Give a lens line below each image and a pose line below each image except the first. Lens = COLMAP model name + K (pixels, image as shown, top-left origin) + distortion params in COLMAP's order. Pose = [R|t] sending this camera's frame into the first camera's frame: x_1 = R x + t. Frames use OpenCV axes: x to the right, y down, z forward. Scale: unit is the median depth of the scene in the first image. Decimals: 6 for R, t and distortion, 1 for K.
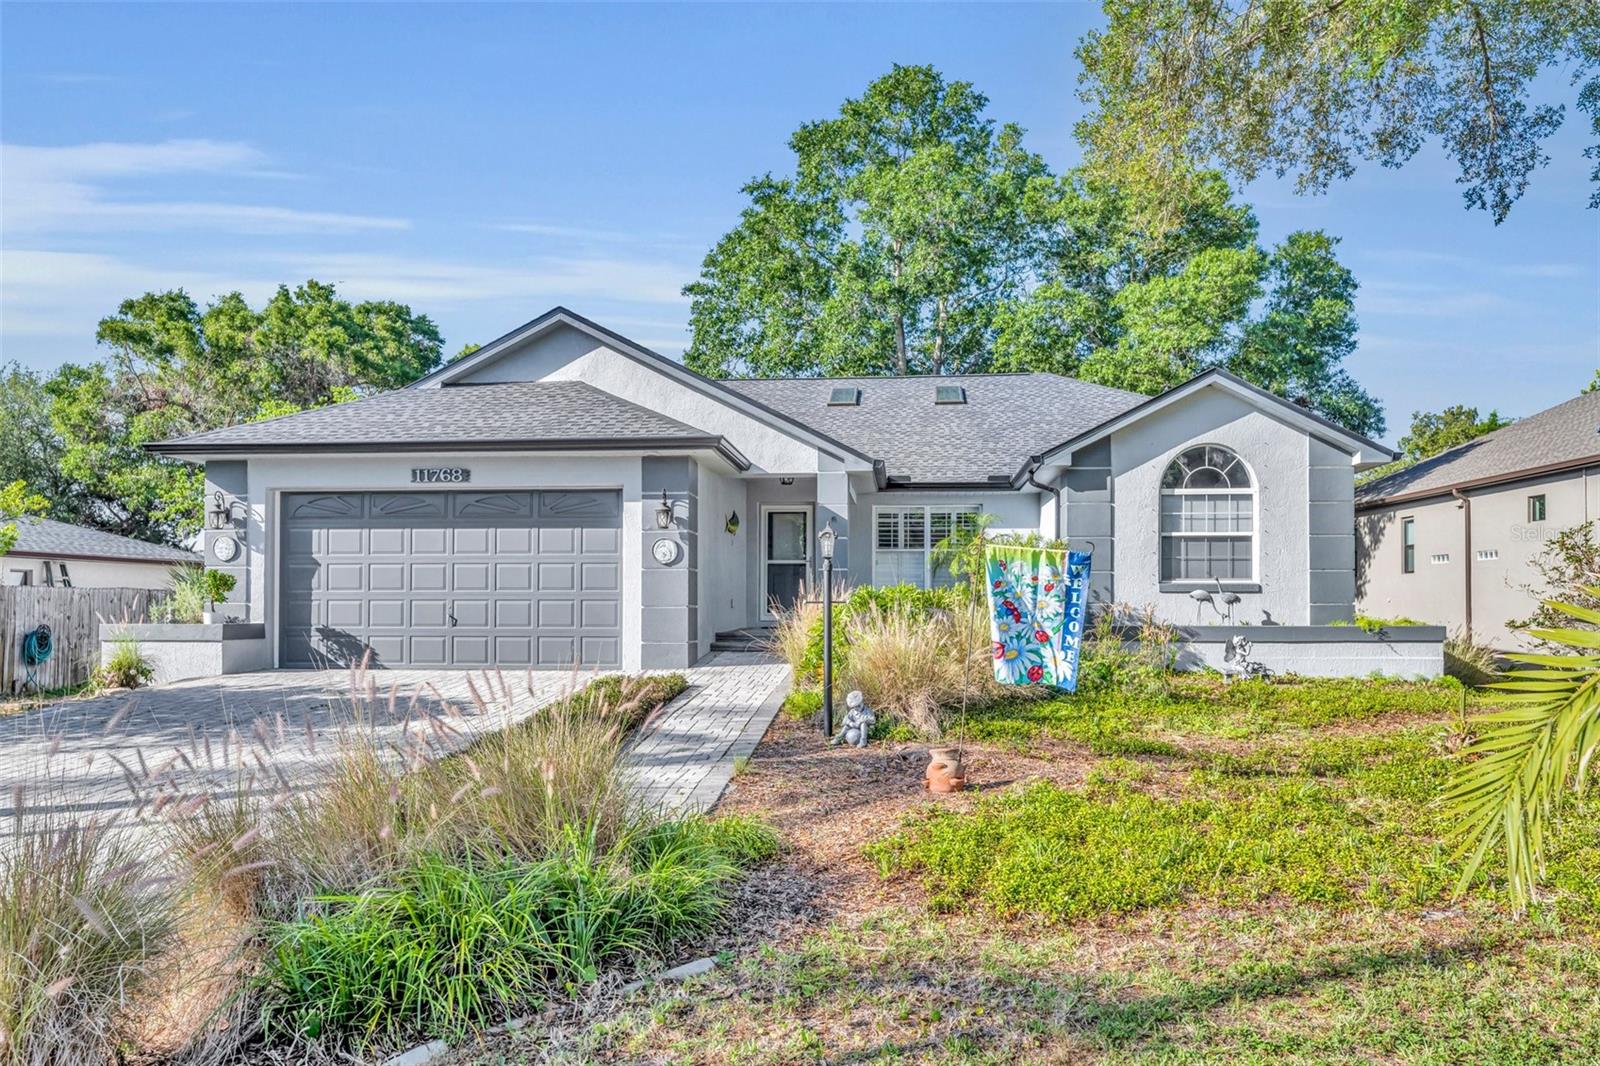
lens RADIAL K [[1128.7, 0, 798.9], [0, 1128.7, 597.4], [0, 0, 1]] dist [-0.000503, -0.000310]
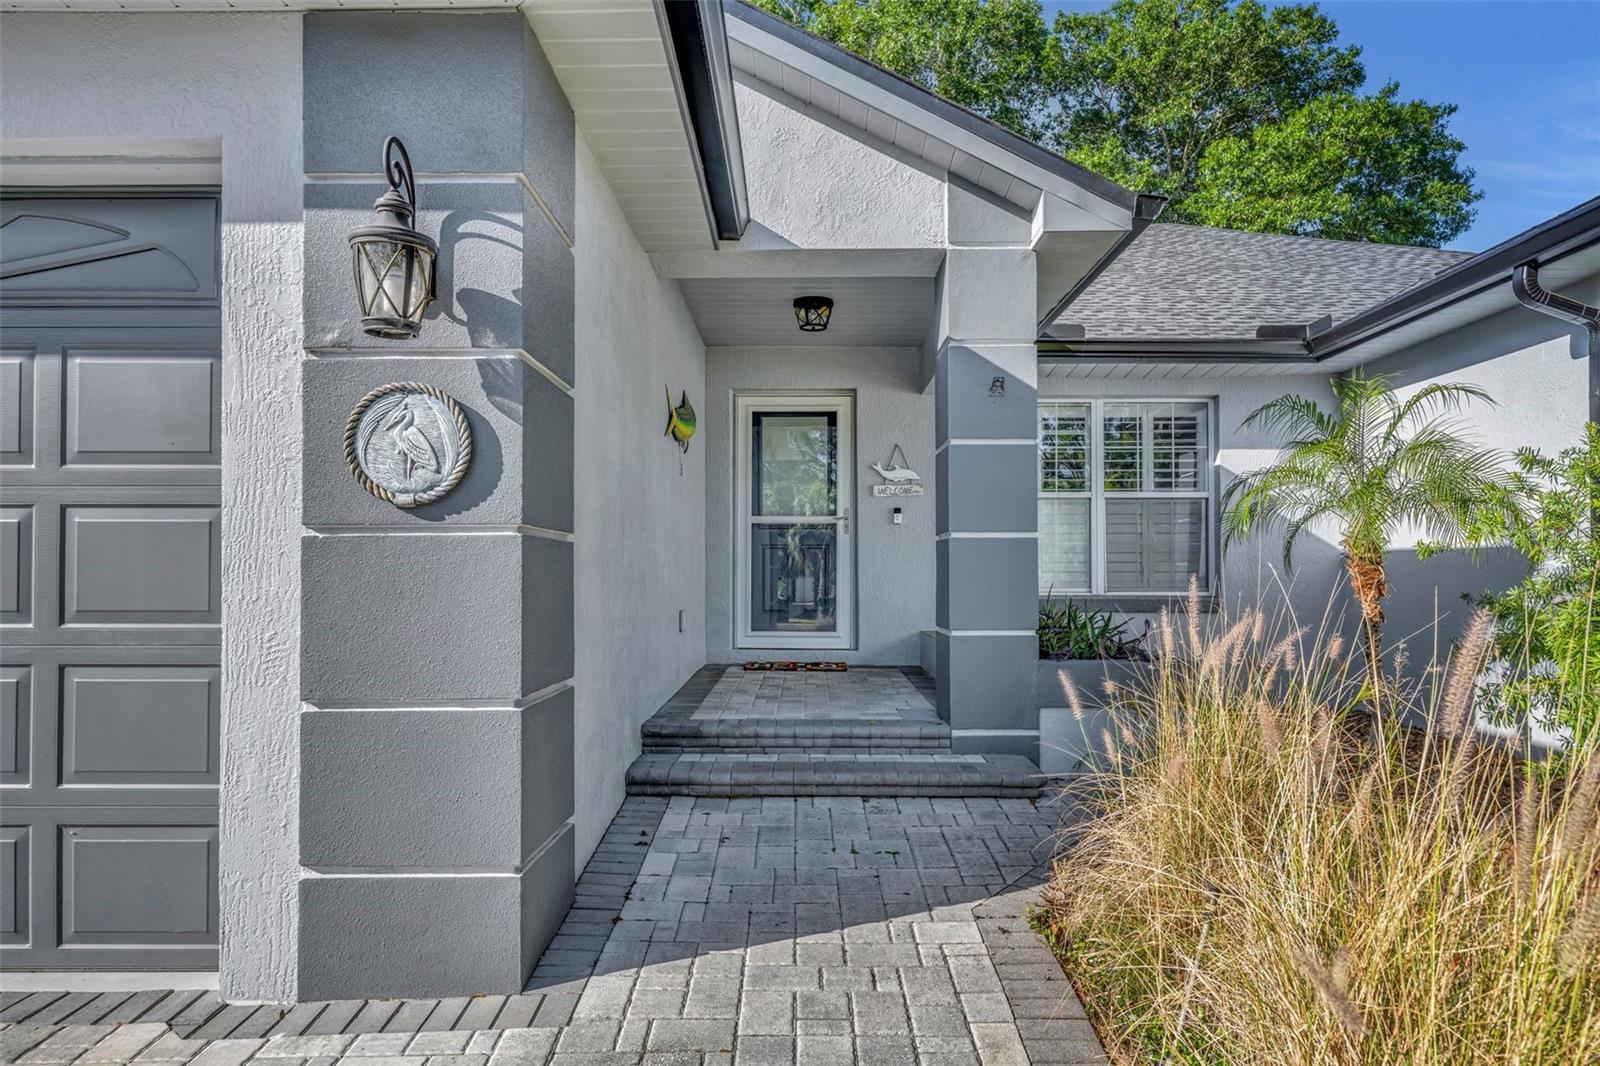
lens RADIAL K [[1103.7, 0, 825.9], [0, 1103.7, 534.3], [0, 0, 1]] dist [0.002689, -0.002486]
pose [[0.994857, 0.002187, 0.101267, -0.054332], [0.000648, 0.999609, -0.027956, -0.016331], [-0.101288, 0.027878, 0.994466, 0.699128]]
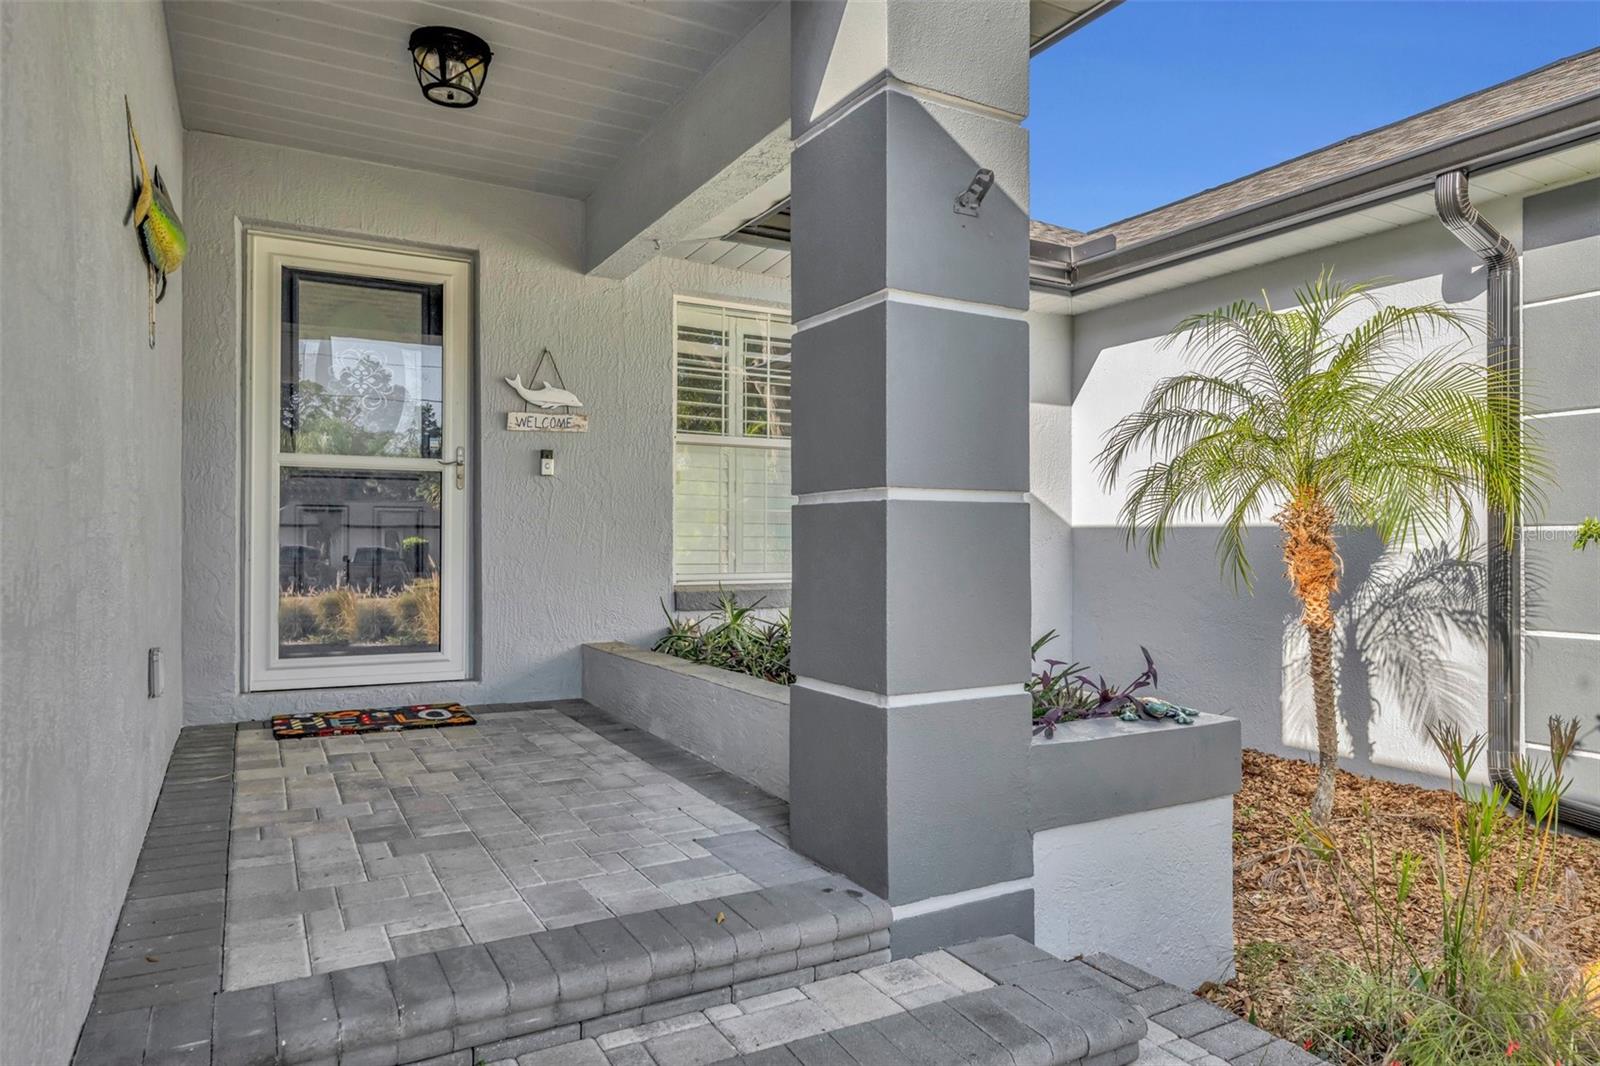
lens RADIAL K [[1044.4, 0, 875.1], [0, 1044.4, 531.4], [0, 0, 1]] dist [-0.006003, -0.002454]
pose [[0.807401, 0.004591, 0.589985, -0.073001], [-0.006059, 0.999982, 0.000511, -0.020296], [-0.589972, -0.003988, 0.807414, 0.921785]]
